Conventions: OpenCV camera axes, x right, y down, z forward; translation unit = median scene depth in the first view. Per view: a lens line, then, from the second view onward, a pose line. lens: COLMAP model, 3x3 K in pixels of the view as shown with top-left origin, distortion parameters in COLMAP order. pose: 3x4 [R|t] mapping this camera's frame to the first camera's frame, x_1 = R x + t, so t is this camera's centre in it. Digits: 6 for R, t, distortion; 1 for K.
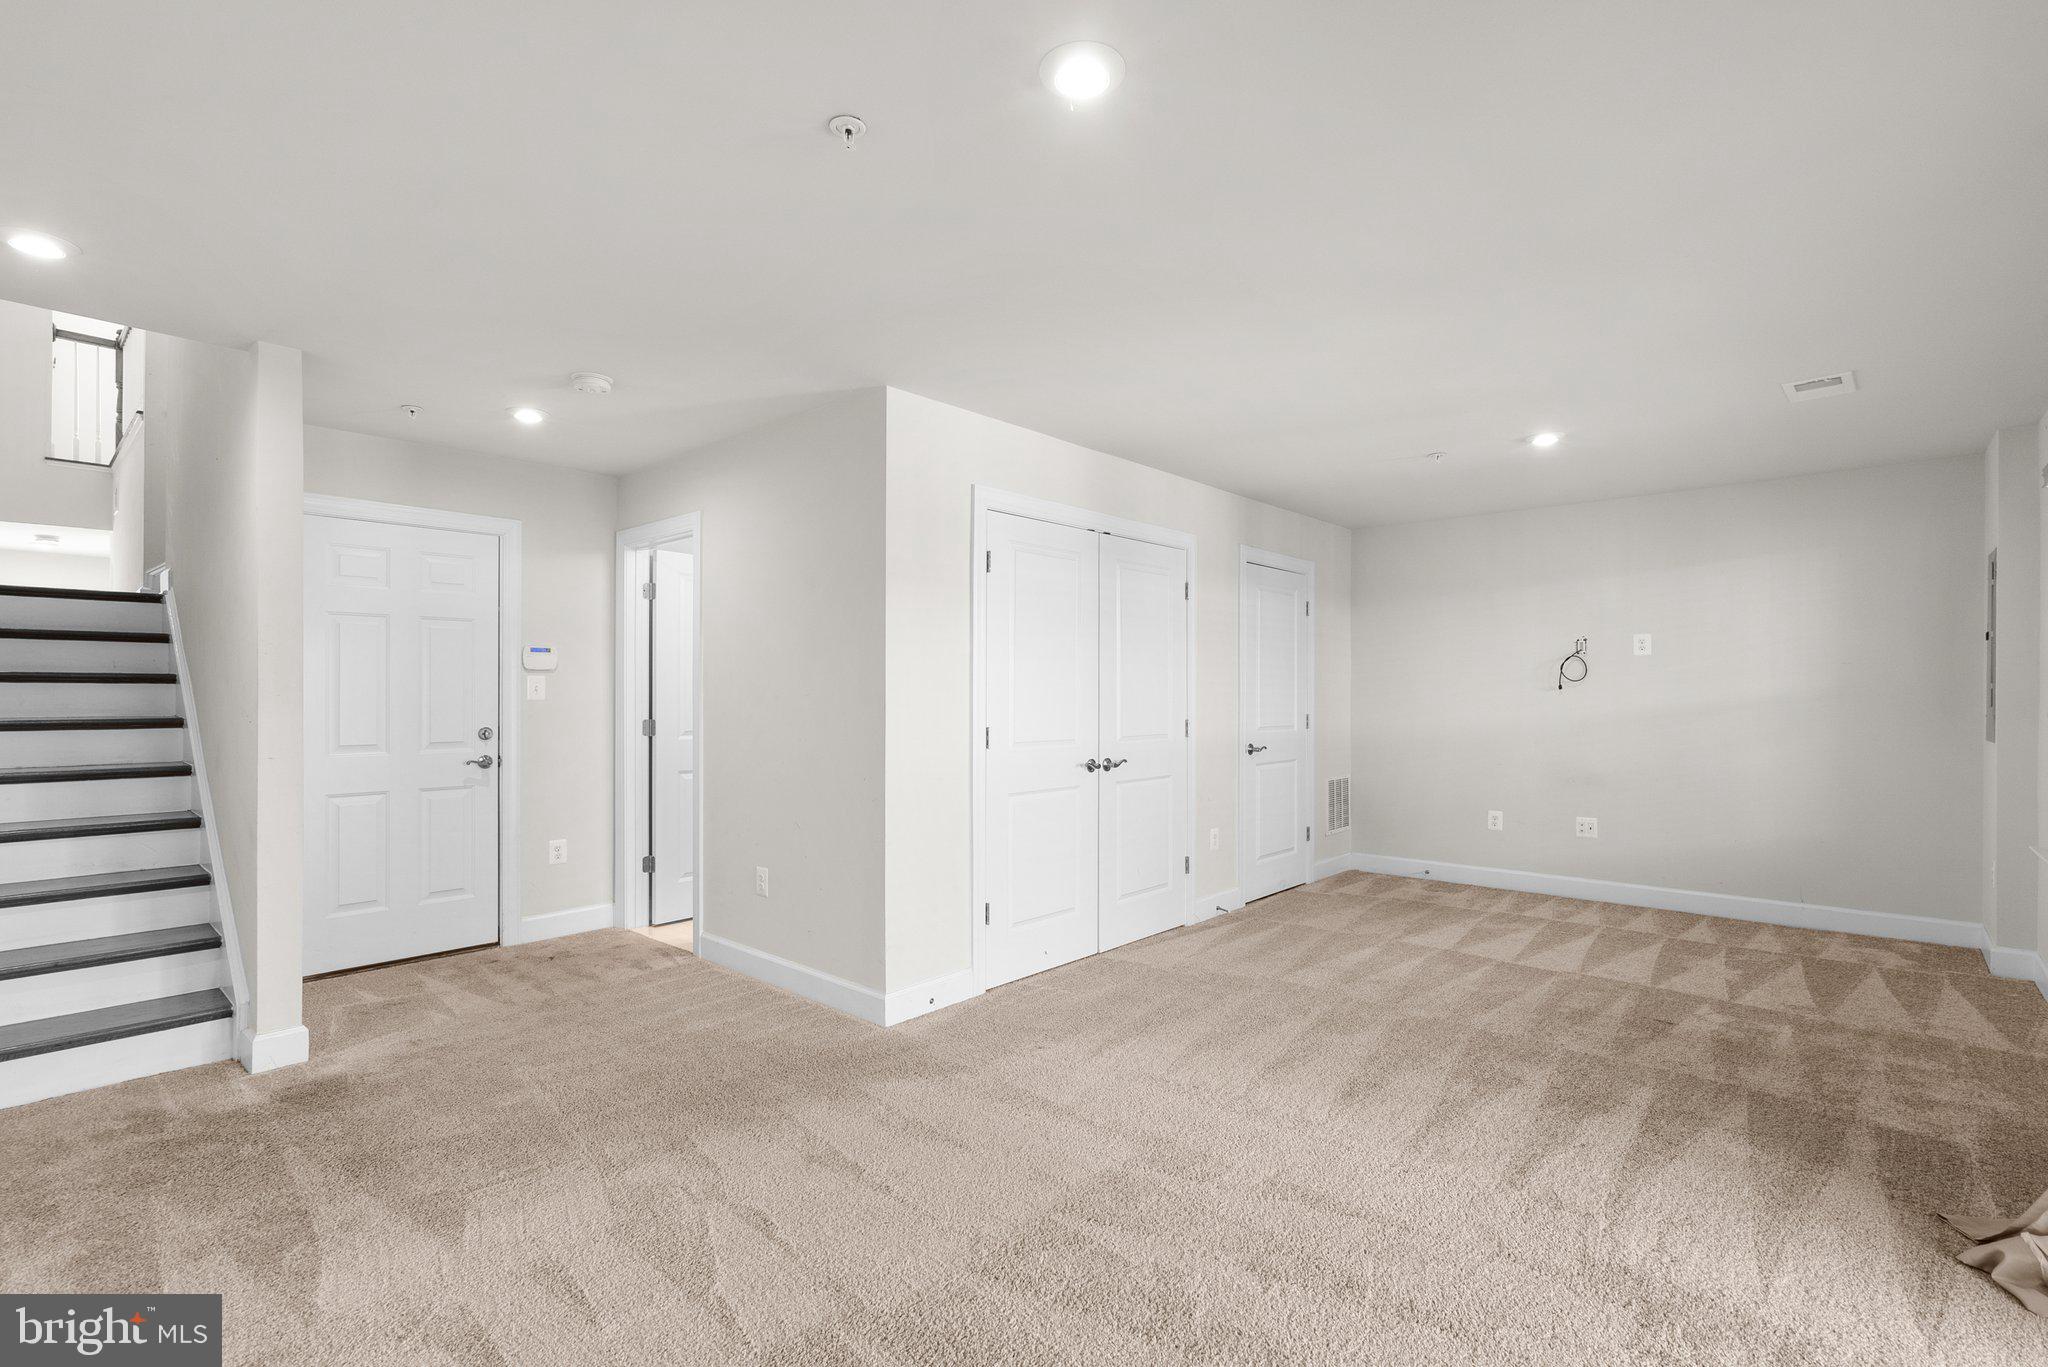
lens RADIAL K [[968.9, 0, 1024.0], [0, 968.9, 683.5], [0, 0, 1]] dist [0.001196, 0.000352]
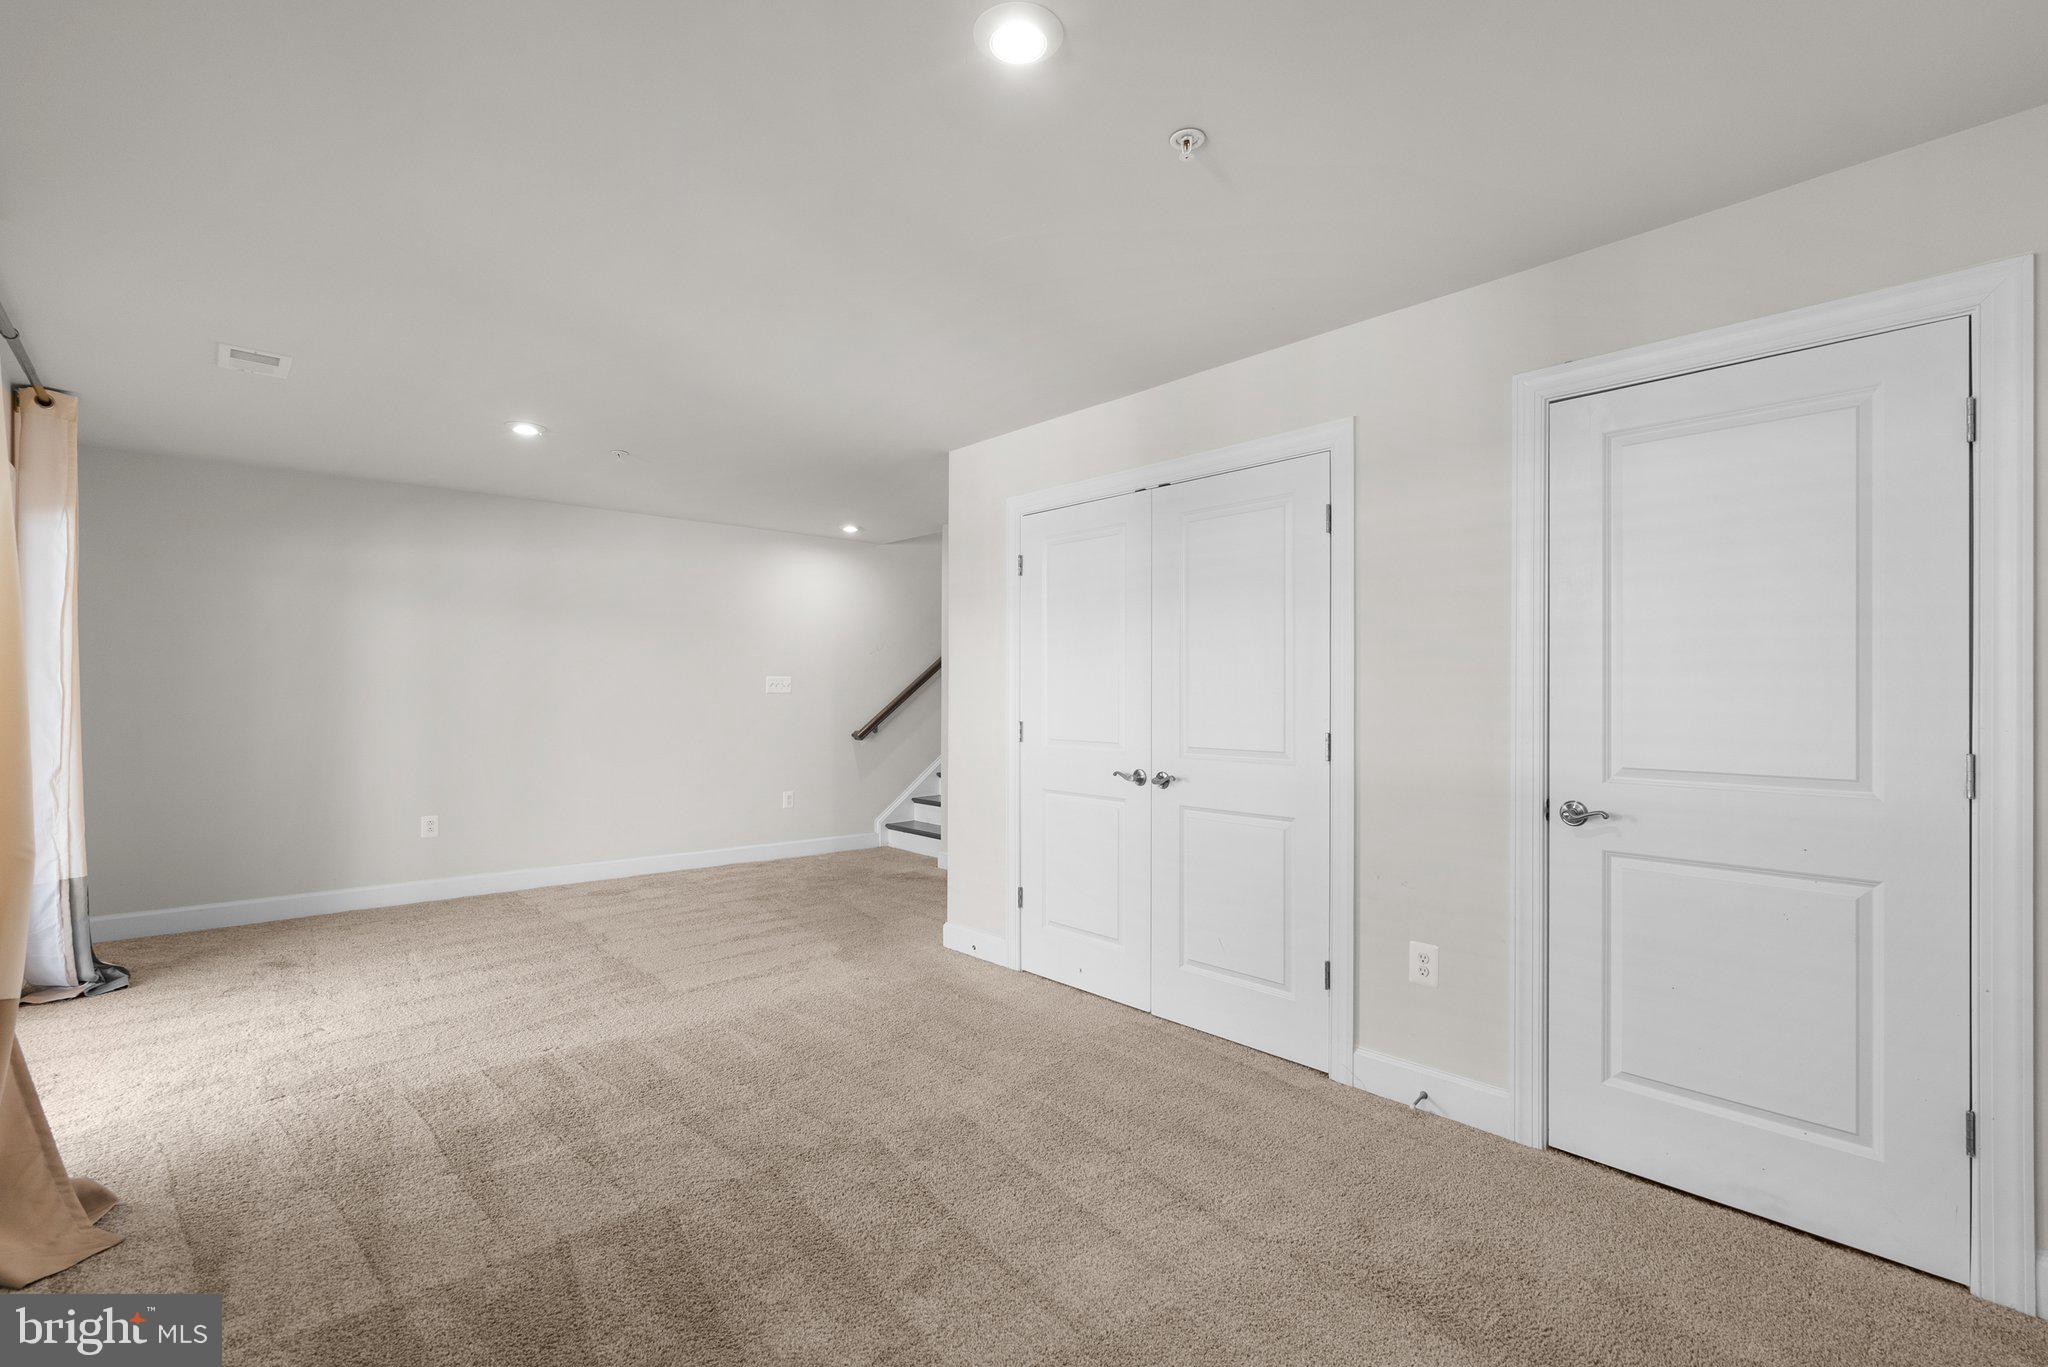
lens RADIAL K [[968.9, 0, 1024.0], [0, 968.9, 683.5], [0, 0, 1]] dist [0.001196, 0.000352]
pose [[-0.146235, -0.013995, -0.989151, 0.887846], [0.006081, 0.999868, -0.015046, 0.016584], [0.989231, -0.008215, -0.146131, 1.014596]]
